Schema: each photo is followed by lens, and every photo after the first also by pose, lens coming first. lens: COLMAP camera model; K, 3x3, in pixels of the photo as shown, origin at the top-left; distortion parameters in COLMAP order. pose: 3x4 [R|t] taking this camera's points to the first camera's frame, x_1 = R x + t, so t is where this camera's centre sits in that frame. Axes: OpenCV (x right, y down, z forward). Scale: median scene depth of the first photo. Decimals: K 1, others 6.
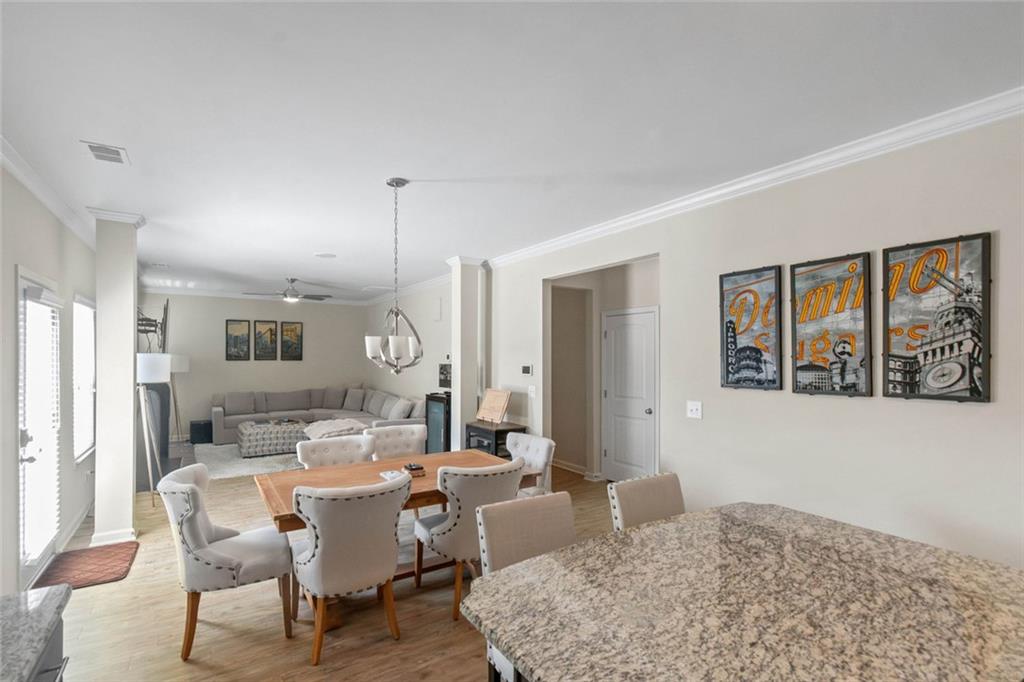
lens RADIAL K [[472.2, 0, 507.3], [0, 472.2, 357.7], [0, 0, 1]] dist [0.010012, -0.005603]
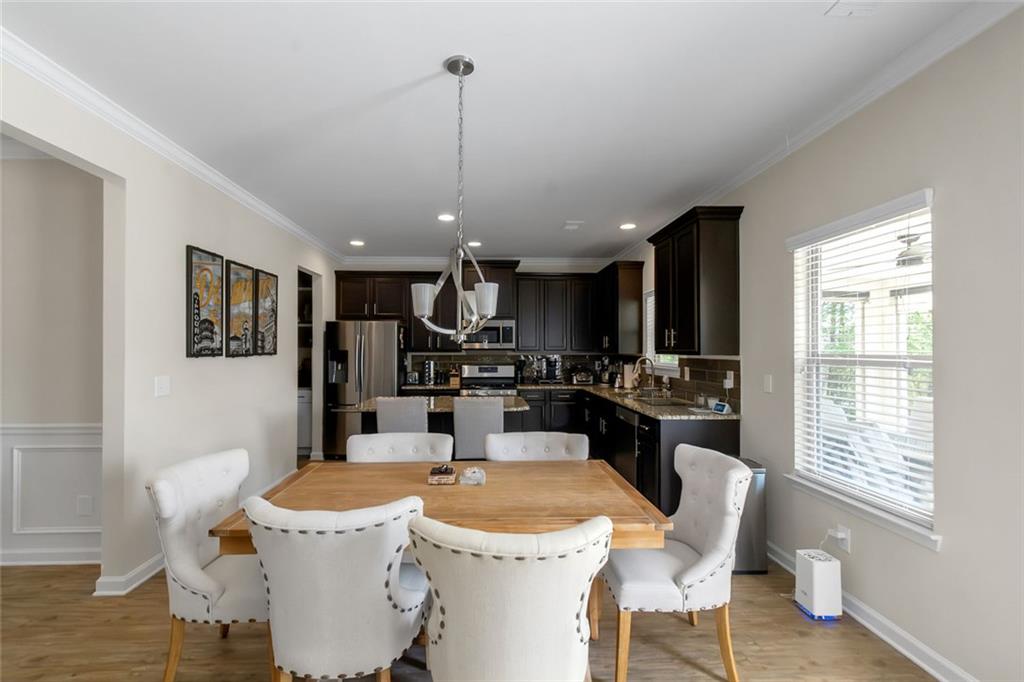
lens RADIAL K [[454.4, 0, 496.4], [0, 454.4, 346.3], [0, 0, 1]] dist [0.000227, -0.000132]
pose [[-0.853144, 0.001420, 0.521674, -0.706150], [-0.000566, 0.999993, -0.003647, 0.049205], [-0.521676, -0.003406, -0.853137, 1.732790]]
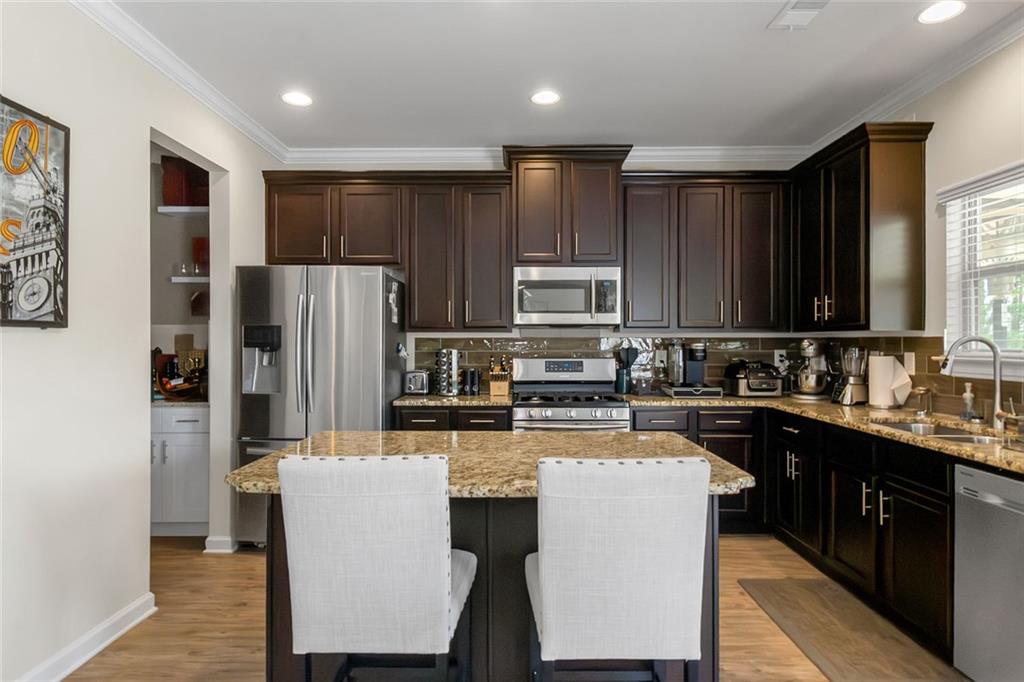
lens RADIAL K [[574.7, 0, 508.2], [0, 574.7, 340.4], [0, 0, 1]] dist [0.001857, -0.000516]
pose [[-0.831961, -0.000573, 0.554834, -0.166908], [0.000670, 0.999998, 0.002037, 0.089513], [-0.554834, 0.002067, -0.831958, 1.097830]]
